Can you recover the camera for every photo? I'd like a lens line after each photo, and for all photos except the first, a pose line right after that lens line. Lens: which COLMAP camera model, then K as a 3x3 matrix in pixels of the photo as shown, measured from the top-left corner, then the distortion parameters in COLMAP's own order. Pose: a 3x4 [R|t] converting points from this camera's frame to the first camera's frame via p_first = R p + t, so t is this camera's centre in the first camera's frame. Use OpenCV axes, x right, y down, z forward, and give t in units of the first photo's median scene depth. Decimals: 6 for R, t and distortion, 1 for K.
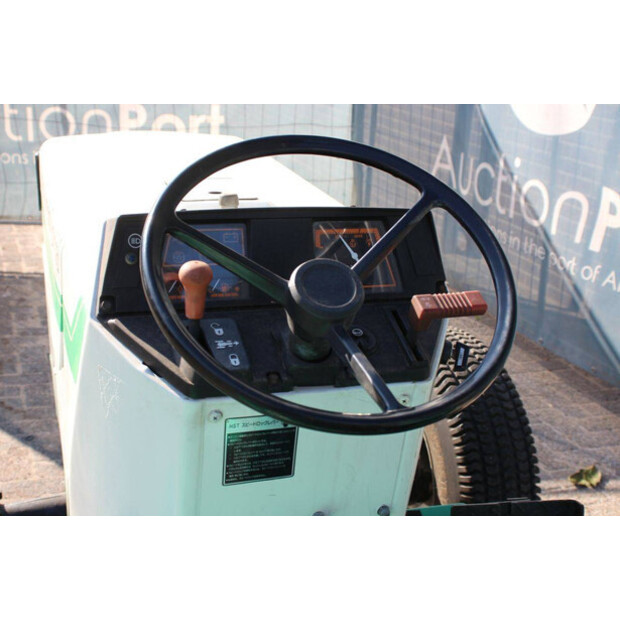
lens RADIAL K [[888.2, 0, 306.0], [0, 888.2, 312.5], [0, 0, 1]] dist [0.104398, 0.000000]
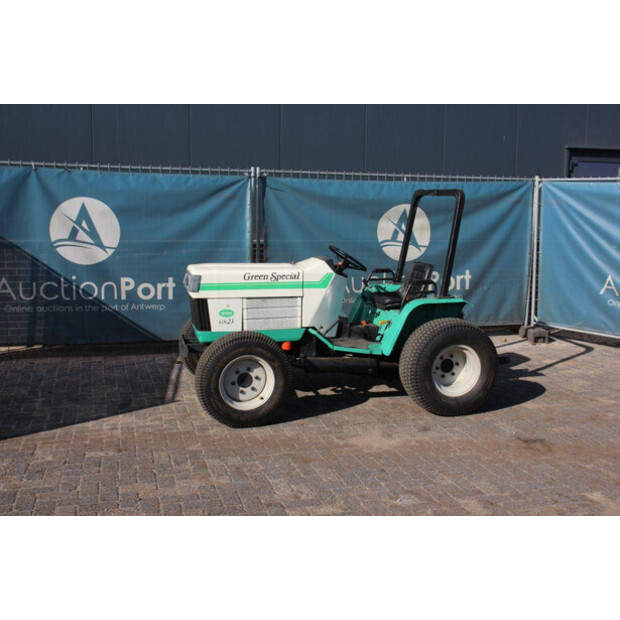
lens RADIAL K [[669.2, 0, 311.7], [0, 669.2, 316.6], [0, 0, 1]] dist [-0.022102, 0.000000]
pose [[0.041097, -0.203649, 0.978181, -2.811337], [0.307127, 0.934184, 0.181586, -0.354270], [-0.950781, 0.292963, 0.100938, 0.376165]]
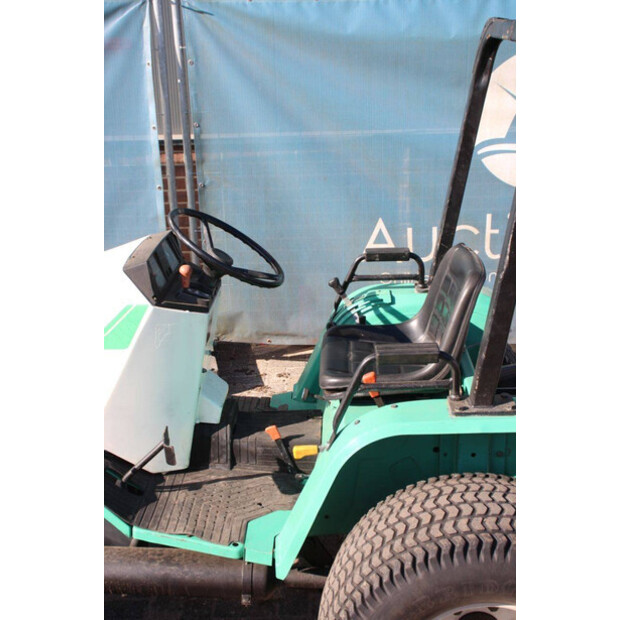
lens RADIAL K [[845.0, 0, 302.9], [0, 845.0, 313.1], [0, 0, 1]] dist [0.088547, 0.000000]
pose [[0.336974, -0.350291, 0.873925, -1.057473], [0.338887, 0.911126, 0.234532, -0.187719], [-0.878410, 0.217130, 0.425735, -0.153618]]
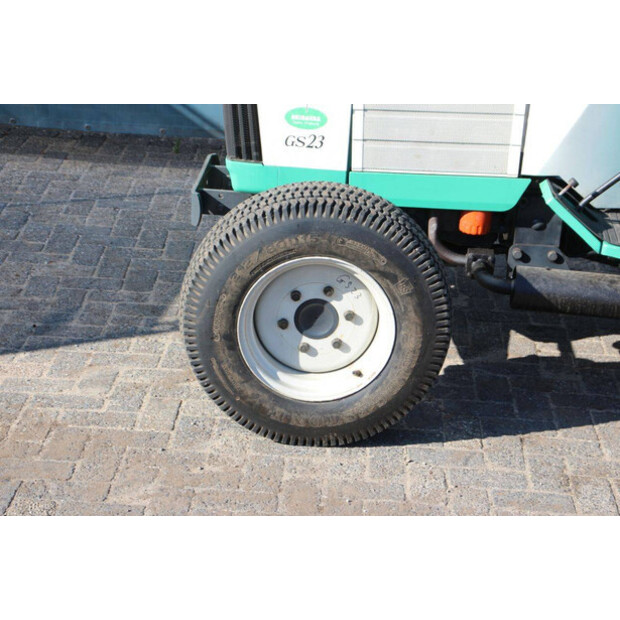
lens RADIAL K [[1454.4, 0, 325.9], [0, 1454.4, 309.6], [0, 0, 1]] dist [0.399154, 0.000000]
pose [[0.353348, -0.364571, 0.861530, -2.120058], [0.269055, 0.921631, 0.279654, -0.312826], [-0.895966, 0.132984, 0.423746, 0.095834]]
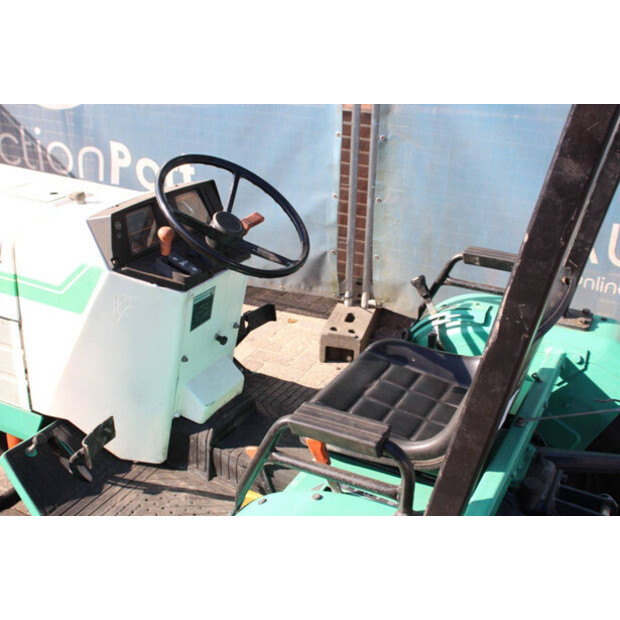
lens RADIAL K [[734.8, 0, 305.9], [0, 734.8, 313.3], [0, 0, 1]] dist [-0.001086, 0.000000]
pose [[0.710793, -0.299750, 0.636335, -0.492007], [0.219875, 0.954005, 0.203788, -0.068023], [-0.668153, -0.004937, 0.744008, -0.224084]]
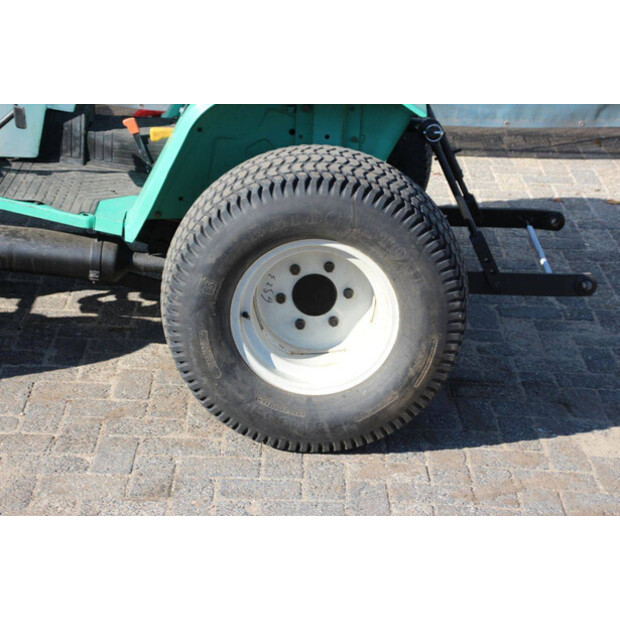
lens RADIAL K [[1454.4, 0, 309.4], [0, 1454.4, 310.9], [0, 0, 1]] dist [0.399154, 0.000000]
pose [[0.305932, -0.384088, 0.871138, -1.852219], [0.264631, 0.913259, 0.309724, -0.080850], [-0.914536, 0.135776, 0.381037, -0.517596]]
